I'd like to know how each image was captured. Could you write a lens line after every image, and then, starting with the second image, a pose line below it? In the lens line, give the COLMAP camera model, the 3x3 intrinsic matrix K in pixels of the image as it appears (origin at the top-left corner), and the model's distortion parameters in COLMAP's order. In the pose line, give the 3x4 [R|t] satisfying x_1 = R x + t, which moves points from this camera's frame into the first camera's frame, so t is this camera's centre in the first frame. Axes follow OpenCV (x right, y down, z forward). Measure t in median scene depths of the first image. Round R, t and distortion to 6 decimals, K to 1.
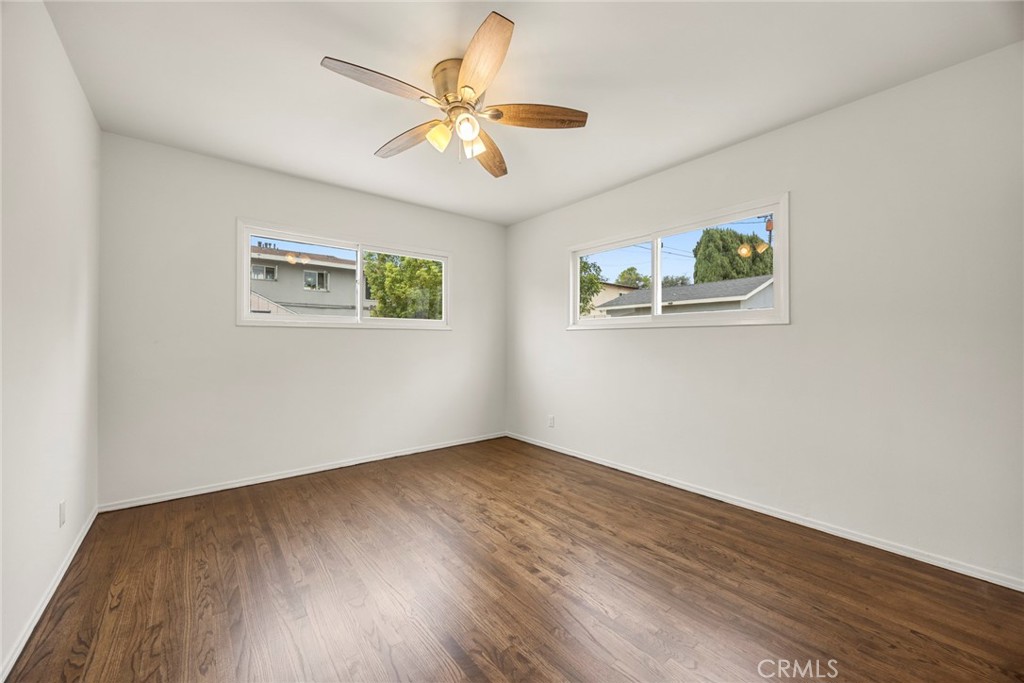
lens RADIAL K [[400.4, 0, 510.4], [0, 400.4, 343.3], [0, 0, 1]] dist [-0.000876, -0.000042]
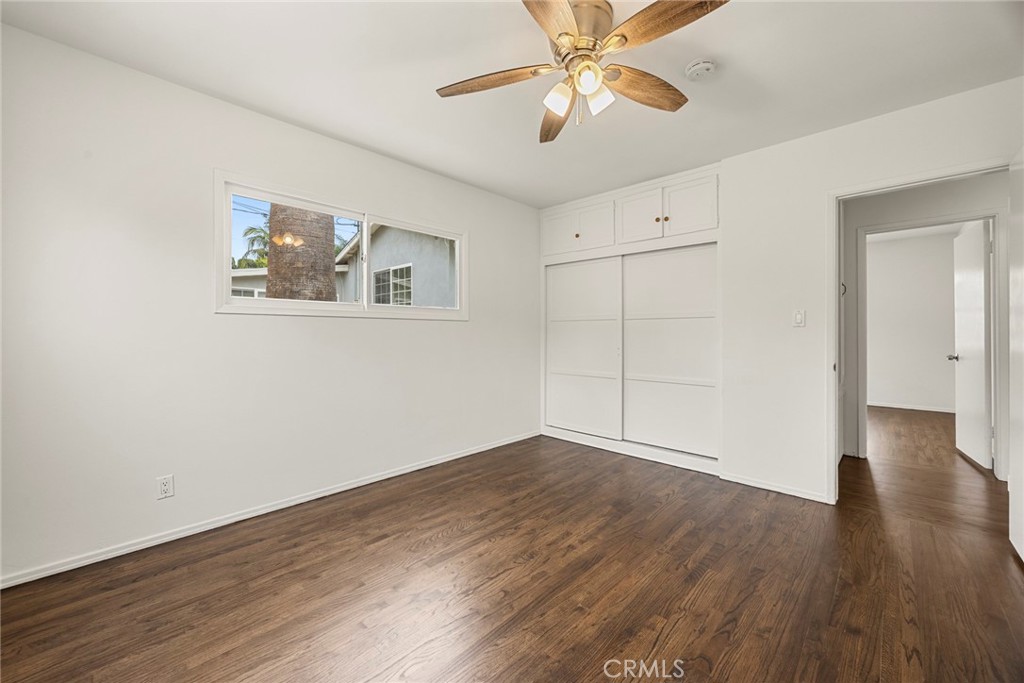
lens RADIAL K [[400.4, 0, 524.8], [0, 400.4, 334.2], [0, 0, 1]] dist [-0.000876, -0.000042]
pose [[-0.166324, -0.001306, 0.986070, -0.702958], [-0.000607, 0.999999, 0.001222, 0.002906], [-0.986071, -0.000395, -0.166324, 0.947450]]
